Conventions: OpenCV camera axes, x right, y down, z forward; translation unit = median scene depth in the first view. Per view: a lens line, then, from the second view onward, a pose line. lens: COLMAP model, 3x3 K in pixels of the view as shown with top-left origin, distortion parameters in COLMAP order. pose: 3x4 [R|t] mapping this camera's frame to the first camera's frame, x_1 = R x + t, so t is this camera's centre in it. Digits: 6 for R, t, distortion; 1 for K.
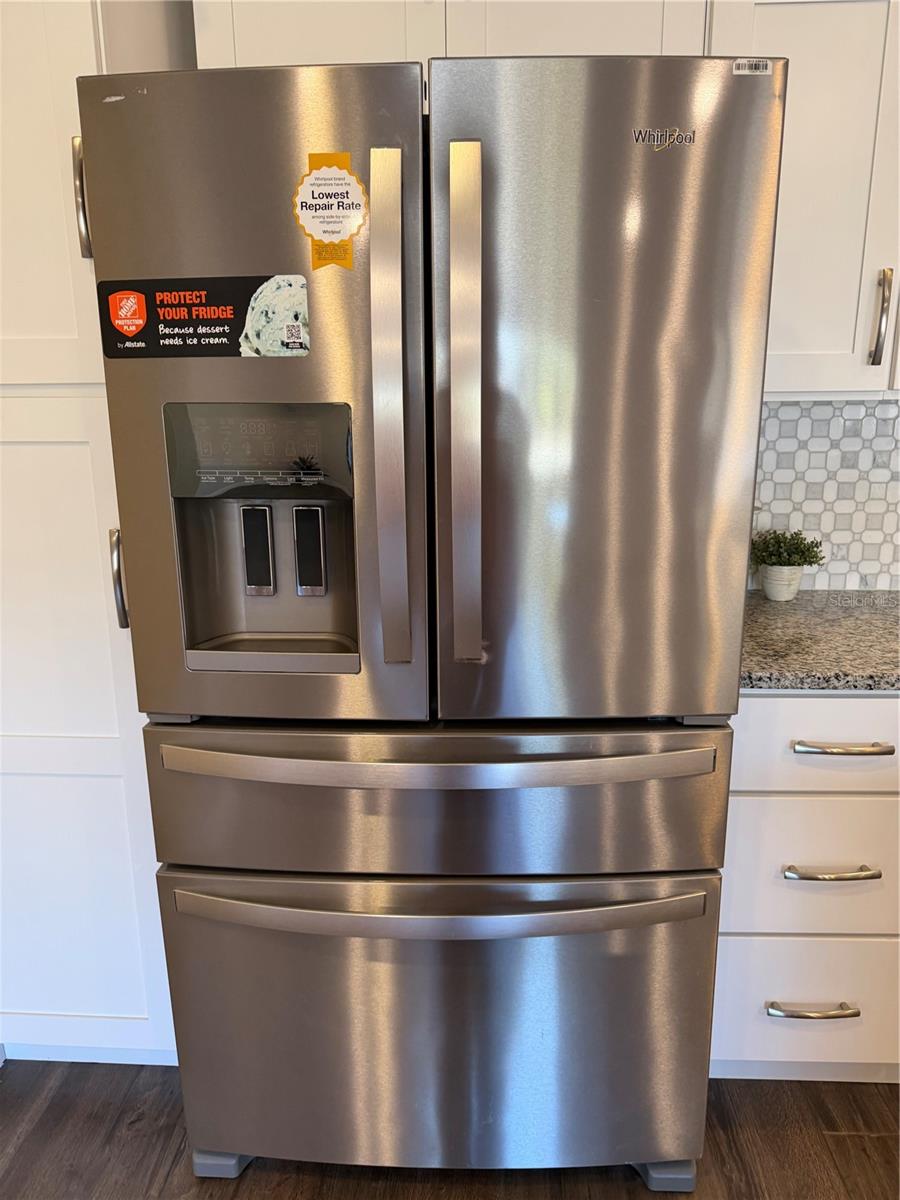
lens RADIAL K [[846.2, 0, 450.0], [0, 846.2, 600.0], [0, 0, 1]] dist [0.053760, -0.062642]
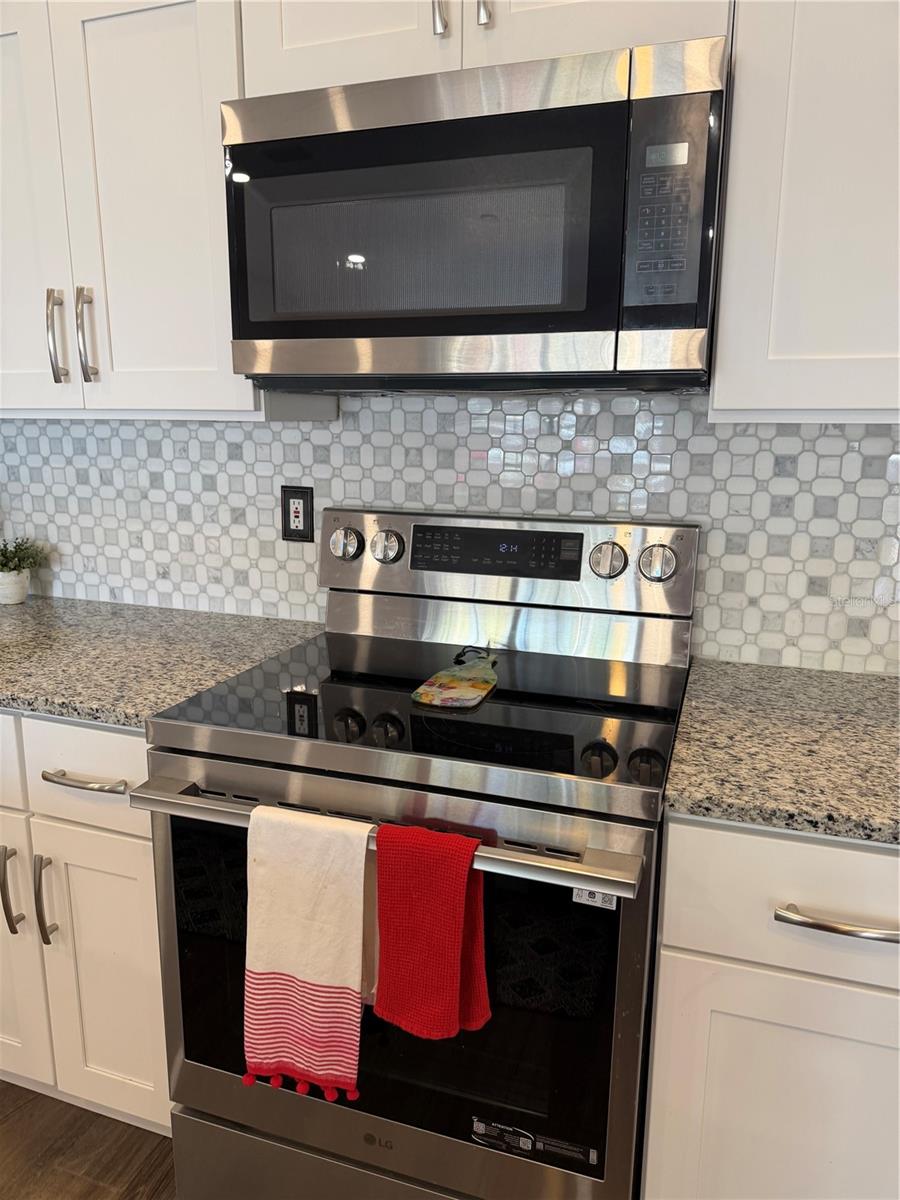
lens RADIAL K [[839.9, 0, 450.0], [0, 839.9, 600.0], [0, 0, 1]] dist [0.074214, -0.059643]
pose [[0.955789, 0.073250, -0.284784, 2.051063], [-0.084317, 0.996079, -0.026782, -0.037877], [0.281706, 0.049611, 0.958218, 0.221259]]
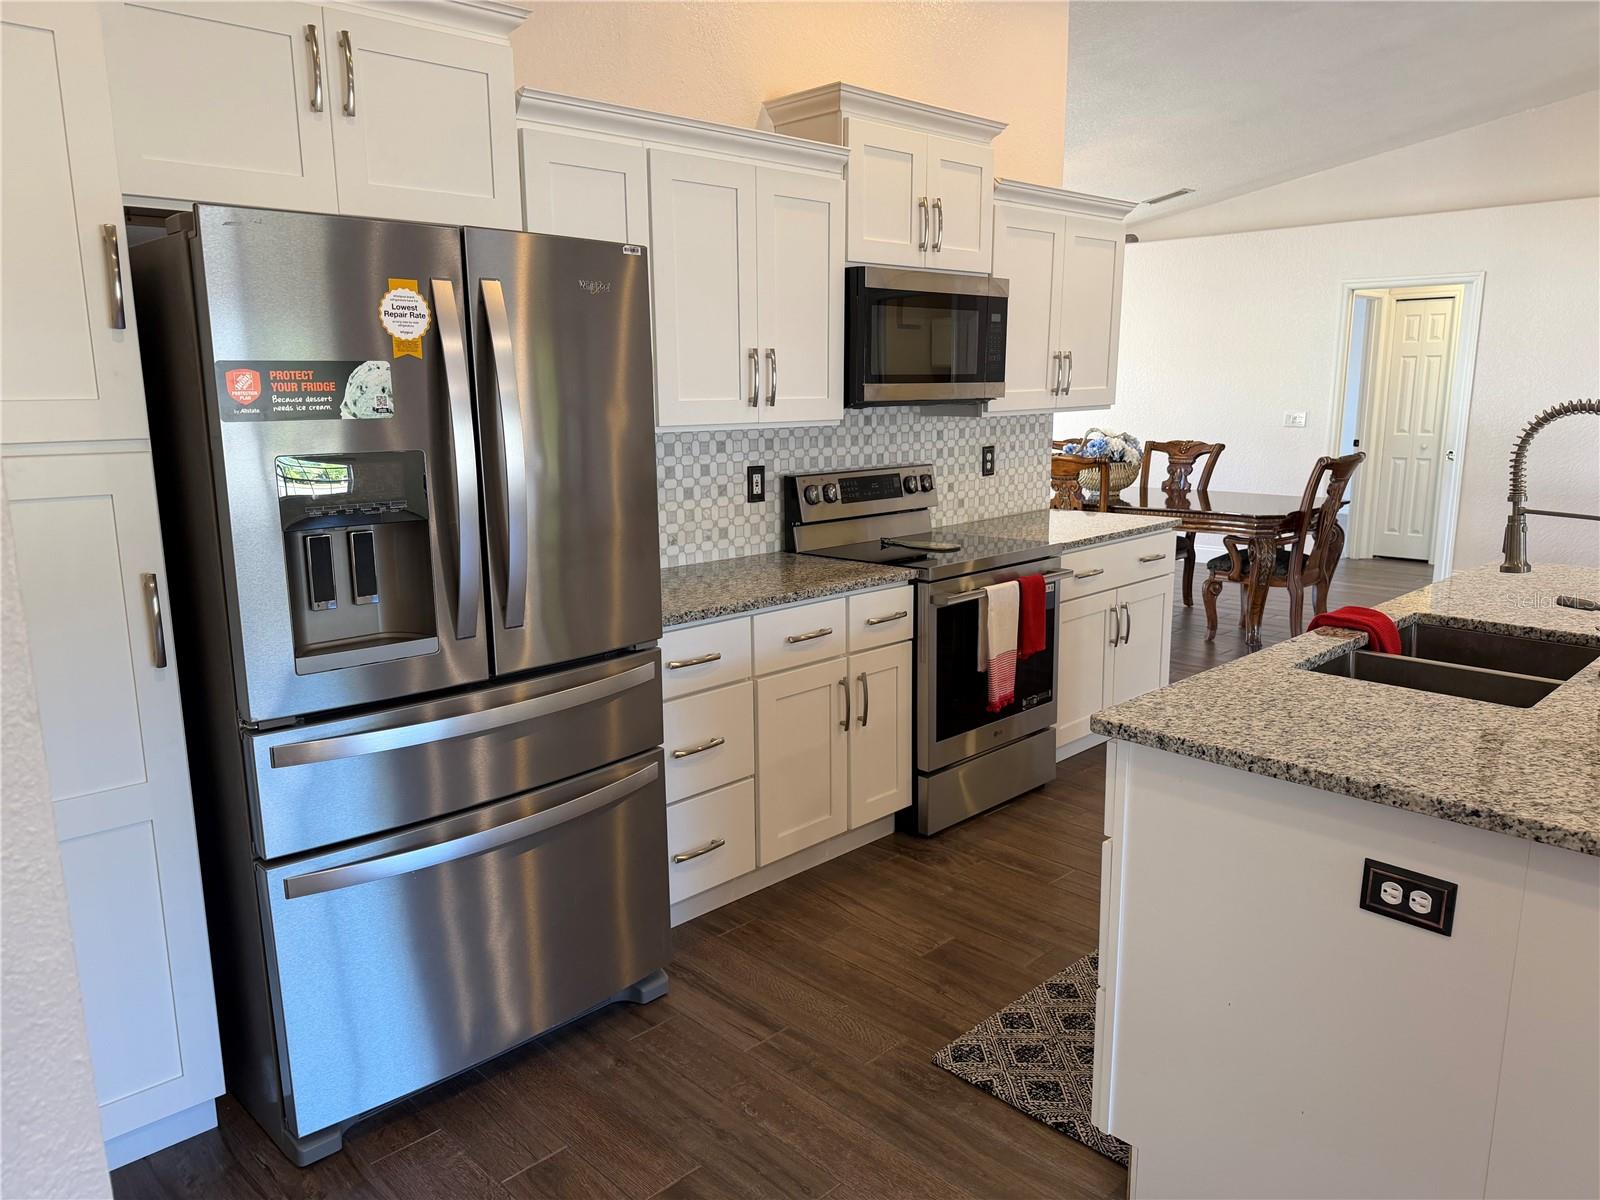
lens RADIAL K [[1117.8, 0, 800.0], [0, 1117.8, 600.0], [0, 0, 1]] dist [0.161978, -0.190015]
pose [[0.685604, -0.138456, 0.714687, -1.062446], [0.182329, 0.983115, 0.015548, 0.089989], [-0.704772, 0.119648, 0.699272, -0.700105]]
